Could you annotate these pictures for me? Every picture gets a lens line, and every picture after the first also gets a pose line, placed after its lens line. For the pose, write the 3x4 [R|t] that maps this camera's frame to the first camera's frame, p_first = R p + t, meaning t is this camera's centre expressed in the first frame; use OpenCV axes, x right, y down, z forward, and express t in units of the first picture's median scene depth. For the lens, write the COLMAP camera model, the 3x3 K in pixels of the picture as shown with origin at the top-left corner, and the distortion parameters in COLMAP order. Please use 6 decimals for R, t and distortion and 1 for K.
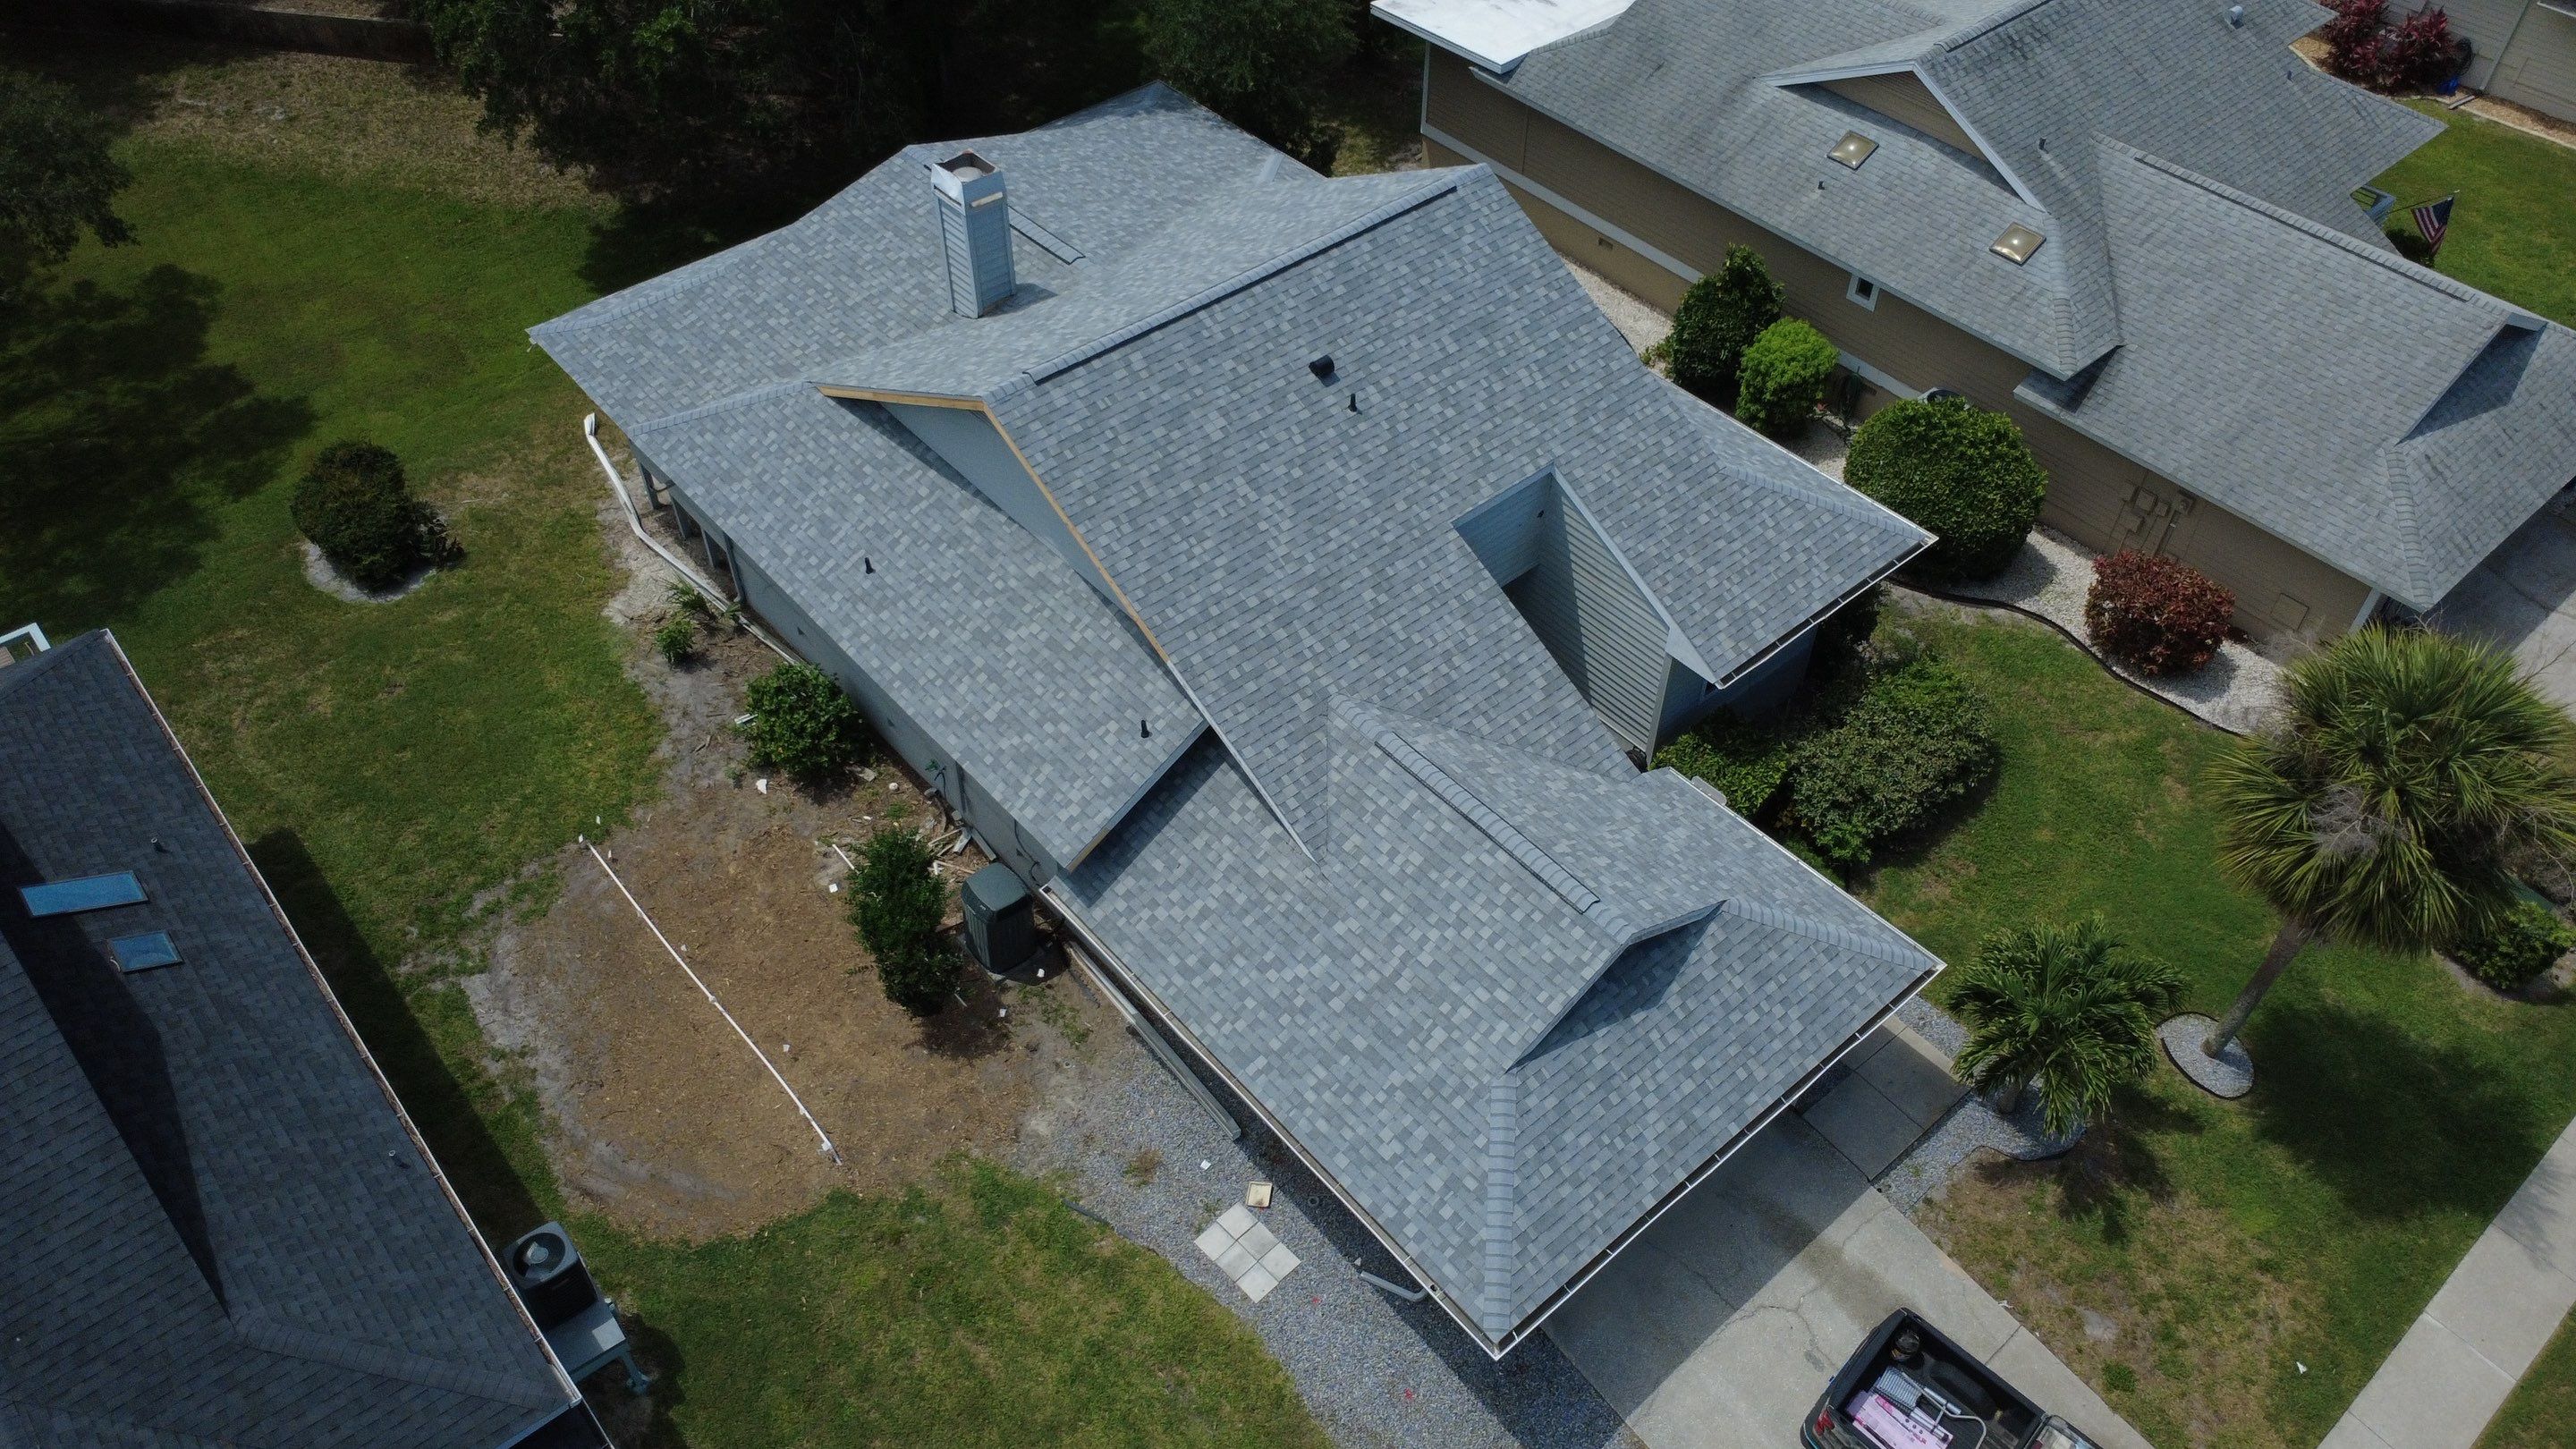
lens RADIAL K [[1878.0, 0, 1282.3], [0, 1878.0, 716.4], [0, 0, 1]] dist [-0.003249, 0.005219]
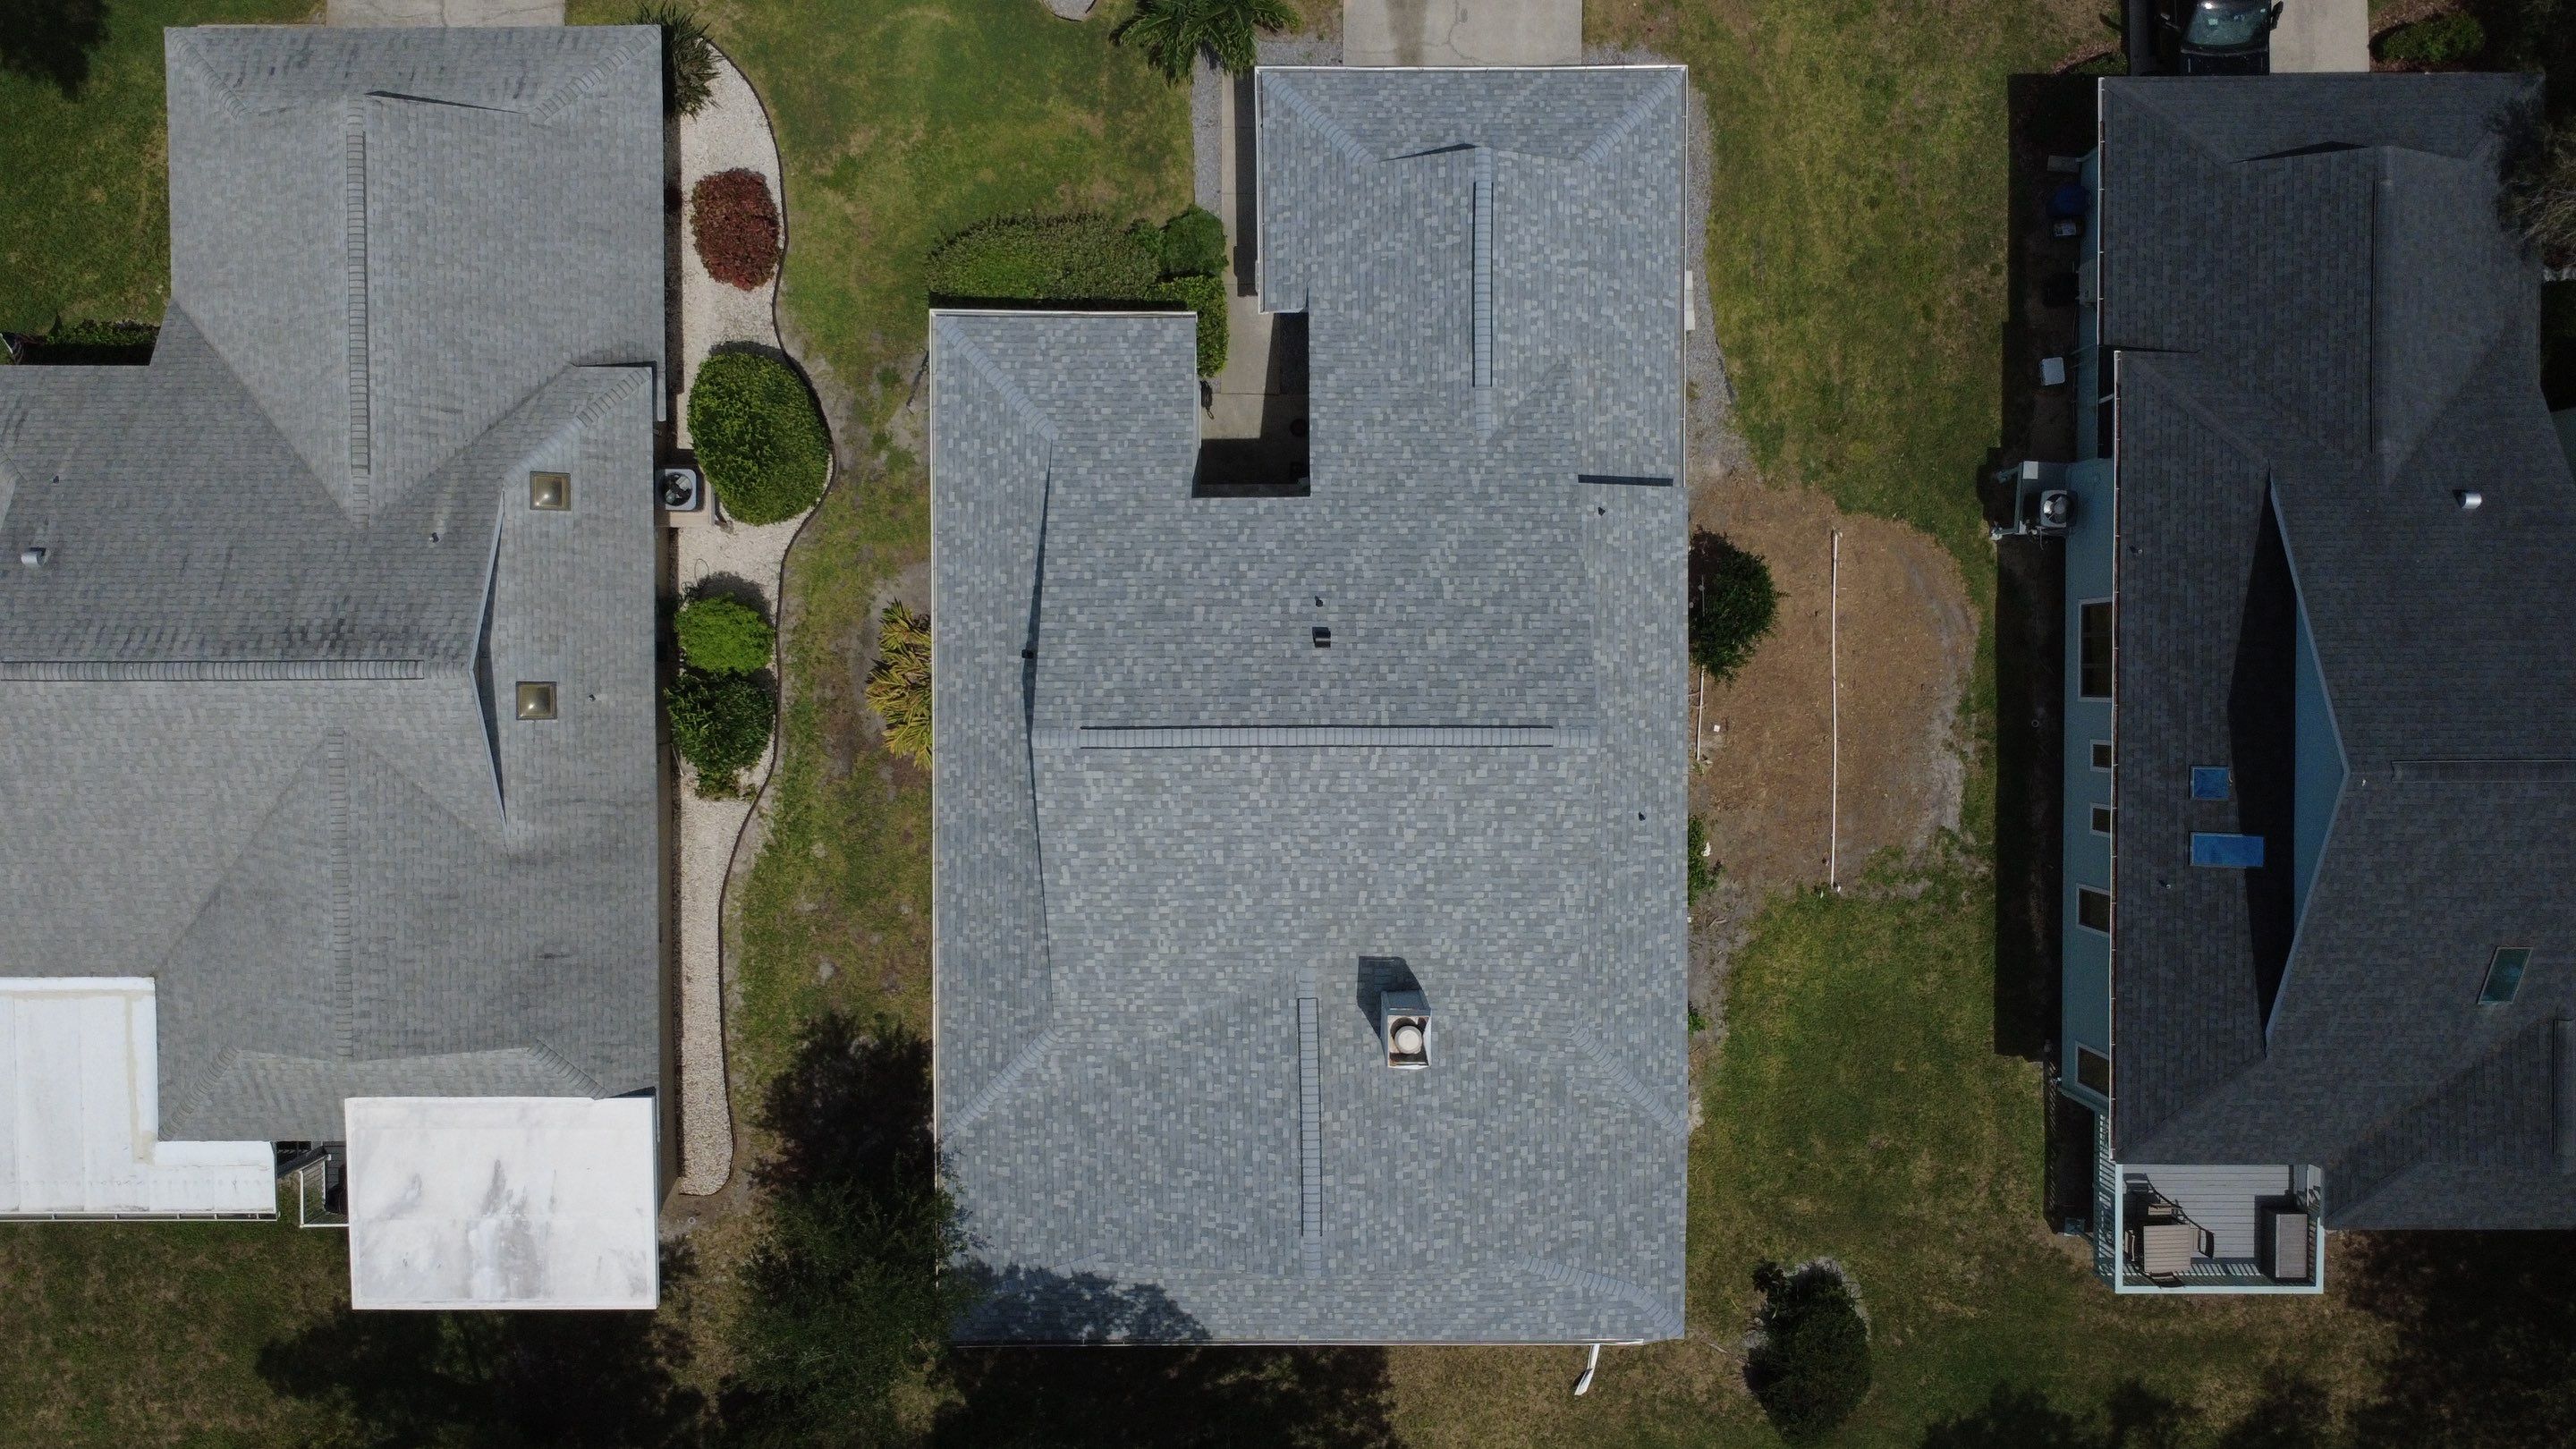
lens RADIAL K [[1878.0, 0, 1284.1], [0, 1878.0, 722.9], [0, 0, 1]] dist [-0.003249, 0.005219]
pose [[-0.761117, -0.648378, -0.017488, 0.026713], [0.463148, -0.562161, 0.685178, -1.072181], [-0.454086, 0.513401, 0.728166, 0.168657]]
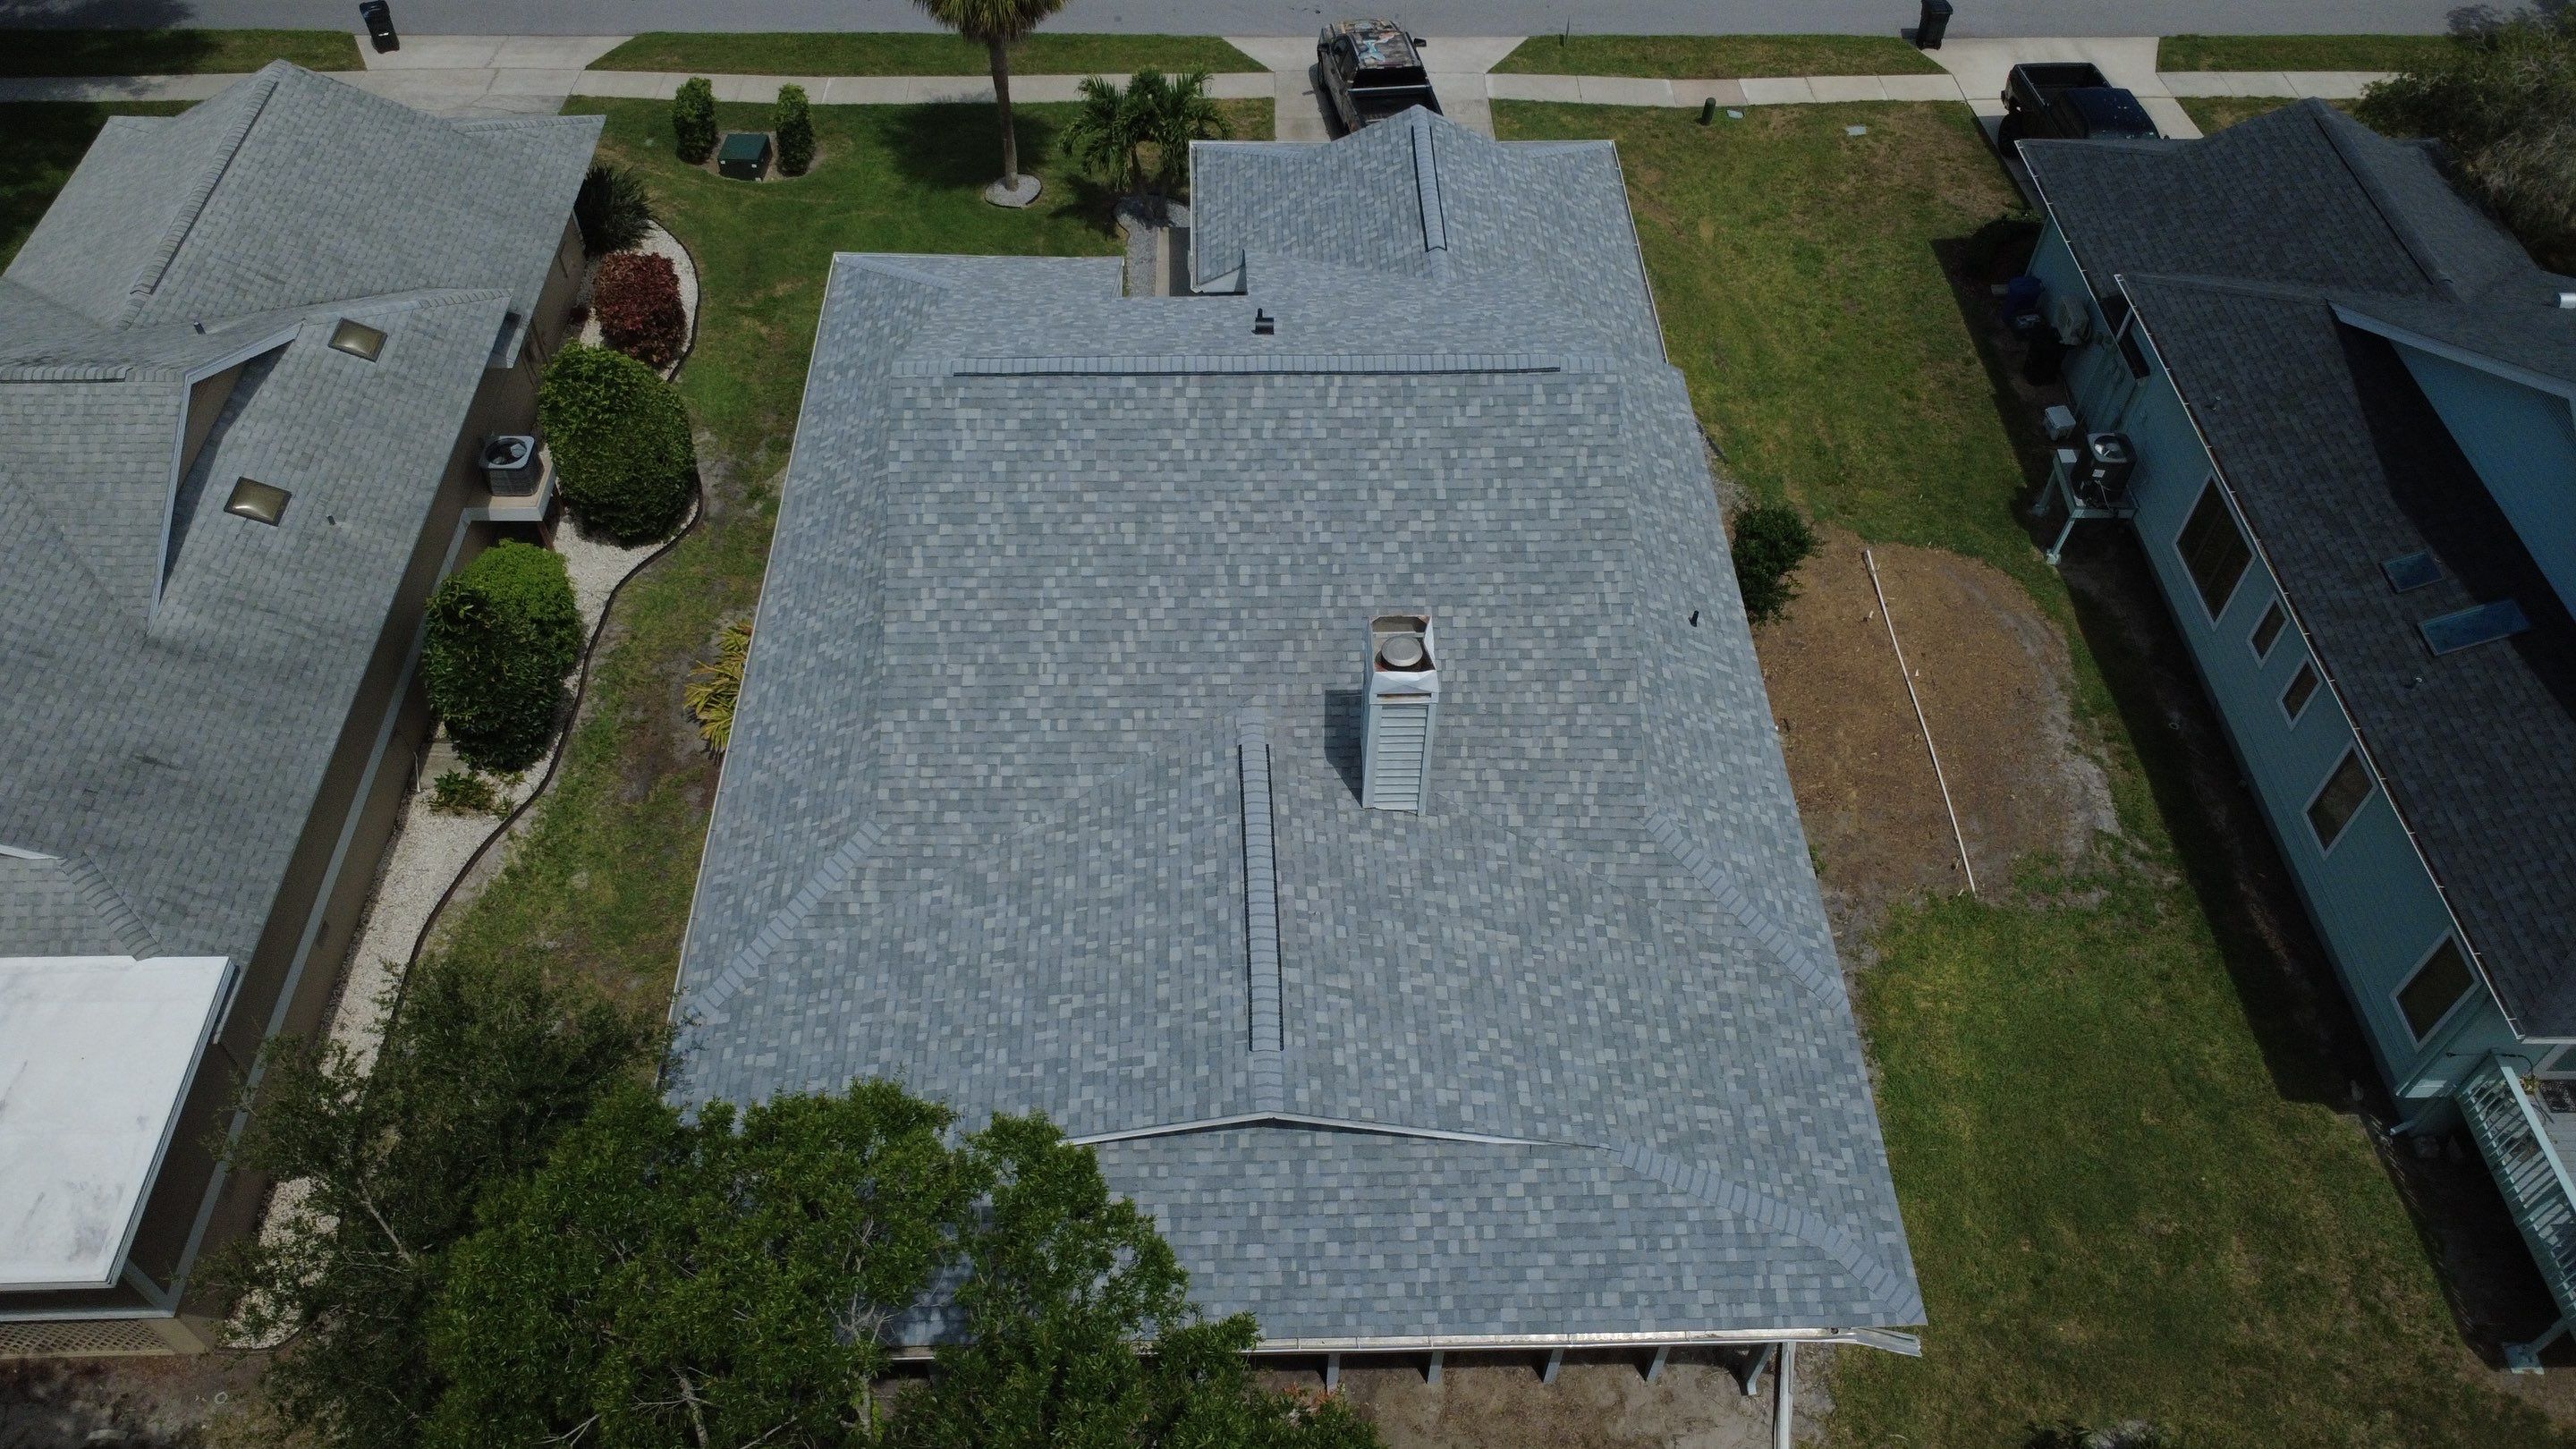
lens RADIAL K [[1878.0, 0, 1284.8], [0, 1878.0, 719.8], [0, 0, 1]] dist [-0.003249, 0.005219]
pose [[-0.777168, -0.486323, 0.399375, -0.488040], [0.437325, 0.038958, 0.898459, -1.075745], [-0.452500, 0.872910, 0.182404, 1.016639]]
